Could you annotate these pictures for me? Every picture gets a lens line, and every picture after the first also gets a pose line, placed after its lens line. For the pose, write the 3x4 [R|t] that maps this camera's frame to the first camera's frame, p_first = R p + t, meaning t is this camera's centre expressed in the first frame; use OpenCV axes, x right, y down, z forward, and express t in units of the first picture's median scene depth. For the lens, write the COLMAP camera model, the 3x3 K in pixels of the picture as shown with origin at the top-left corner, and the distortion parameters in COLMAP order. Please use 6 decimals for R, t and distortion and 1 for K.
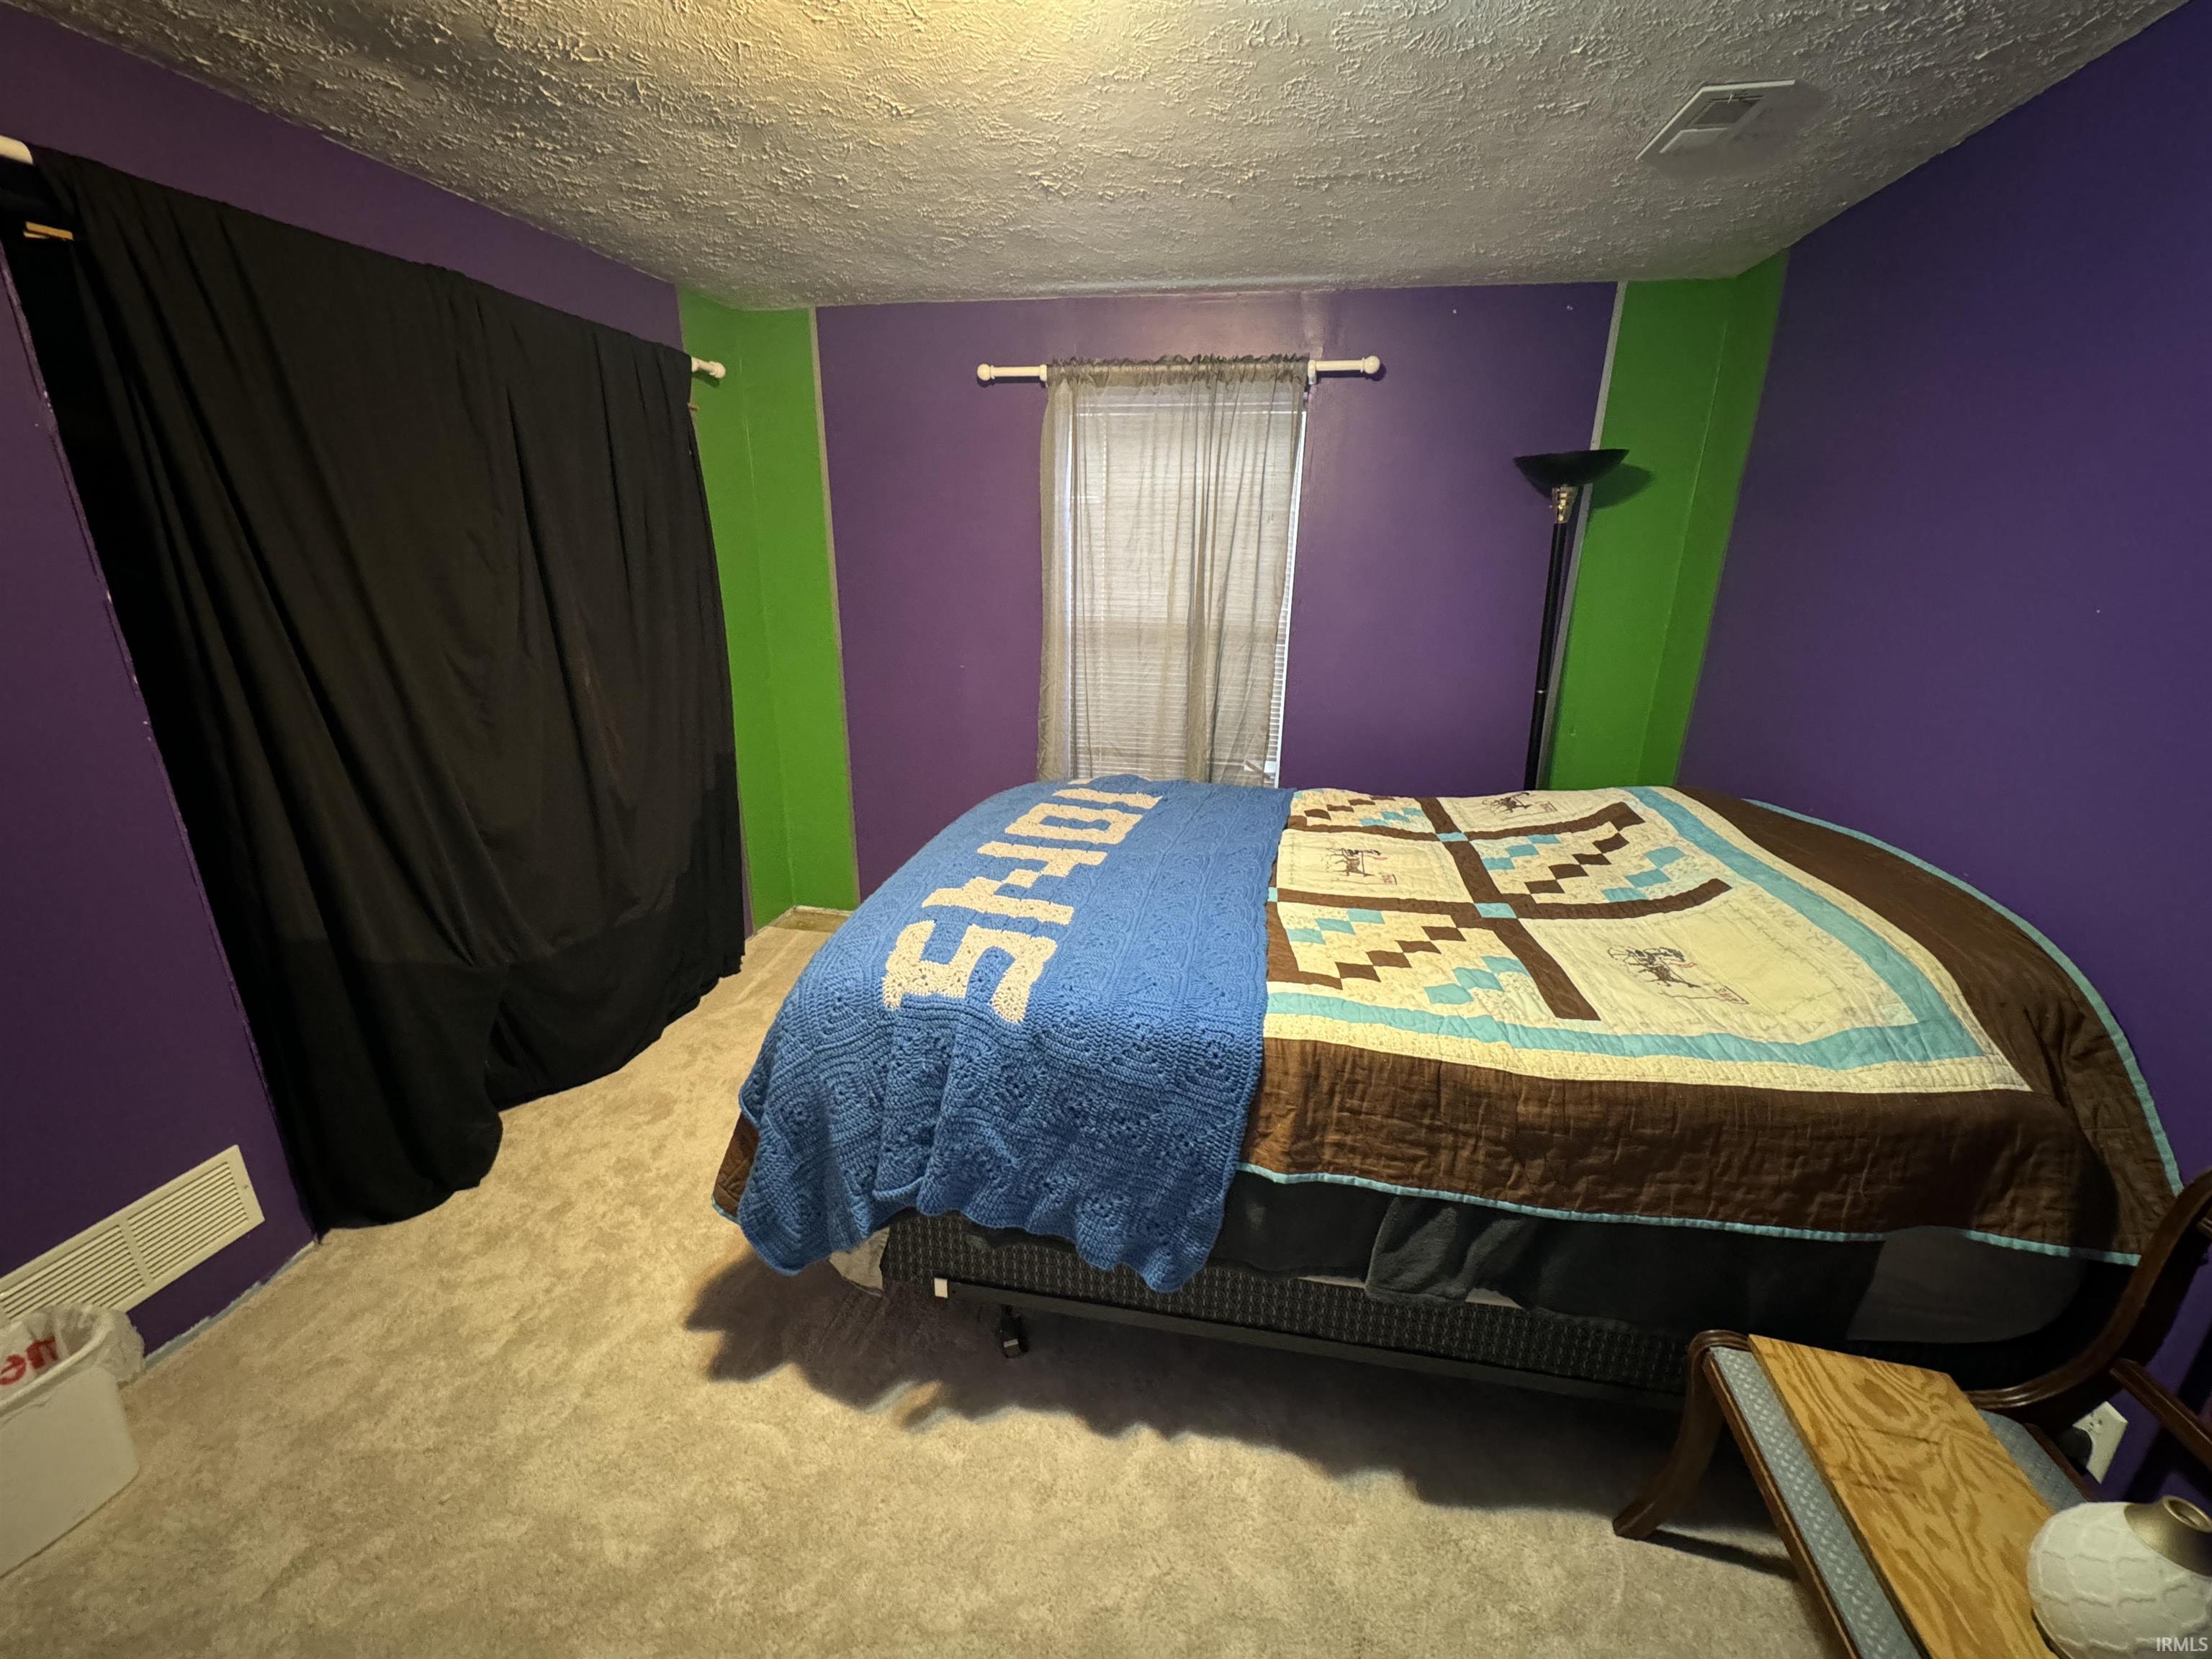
lens RADIAL K [[875.2, 0, 1108.0], [0, 875.2, 832.2], [0, 0, 1]] dist [0.000093, -0.000097]
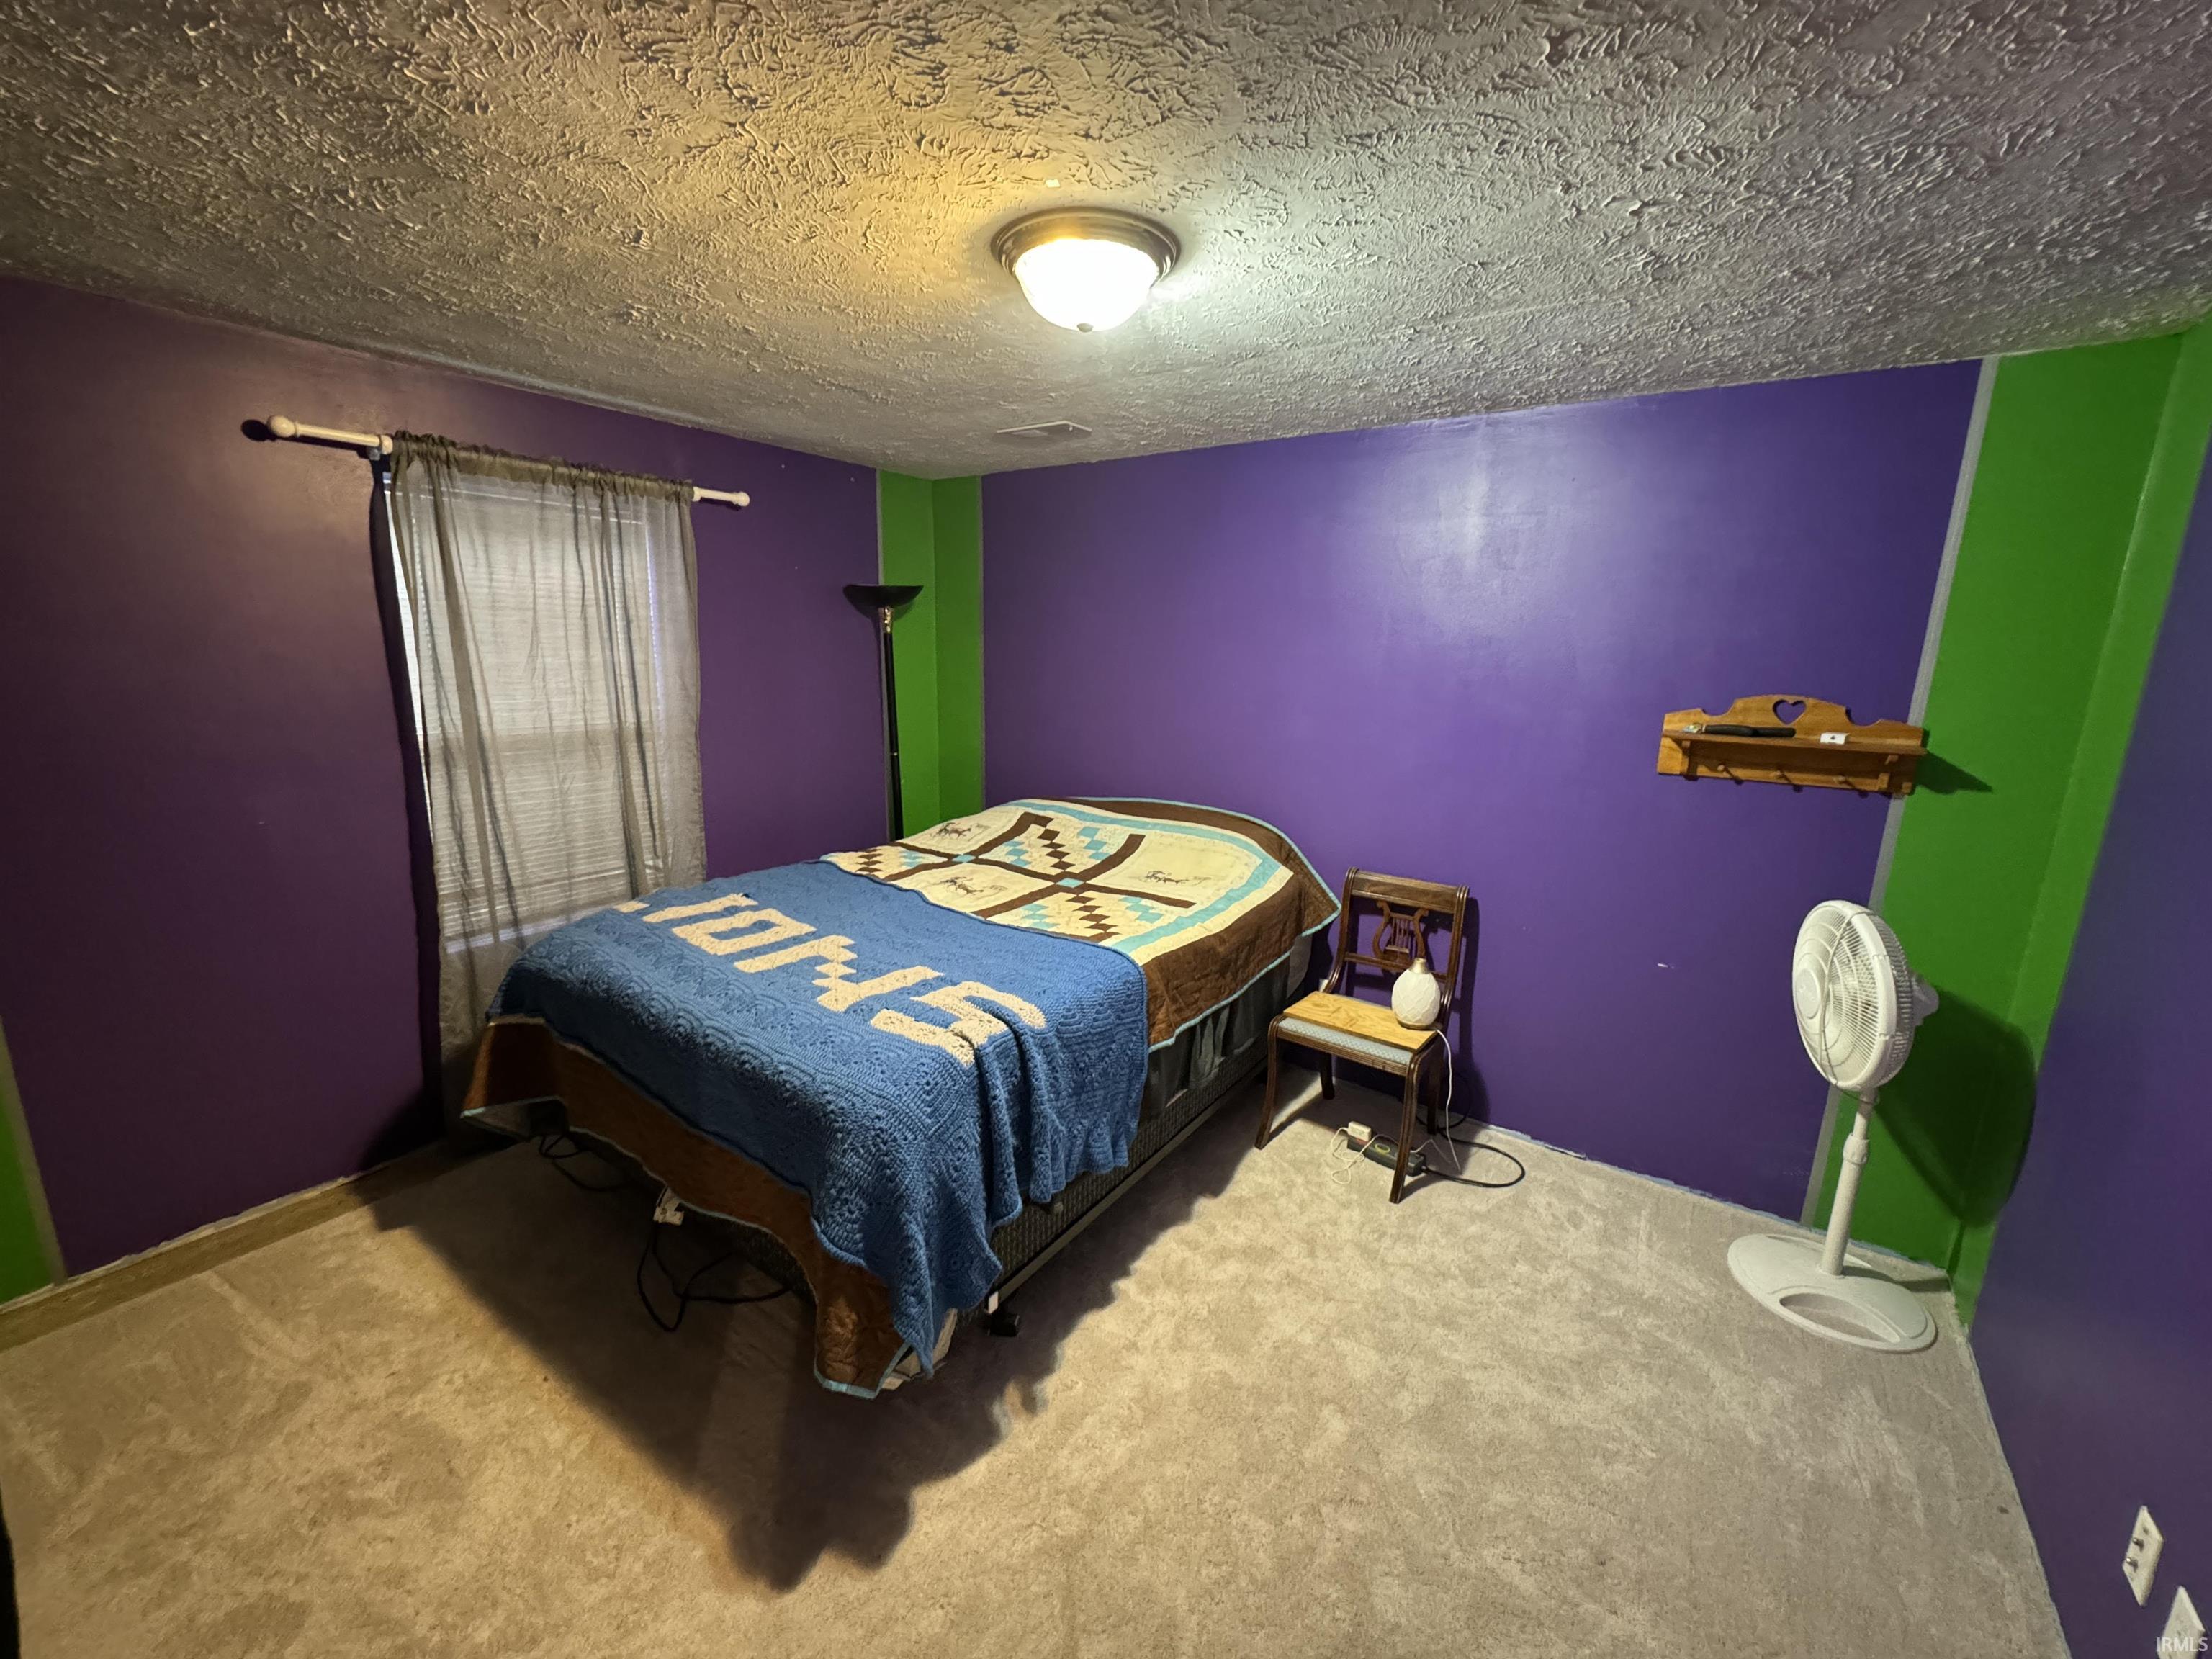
lens RADIAL K [[875.2, 0, 1104.1], [0, 875.2, 833.5], [0, 0, 1]] dist [0.000093, -0.000097]
pose [[0.420443, -0.197961, 0.885460, -0.933680], [0.265146, 0.960115, 0.088753, -0.123084], [-0.867713, 0.197460, 0.456162, 0.206063]]
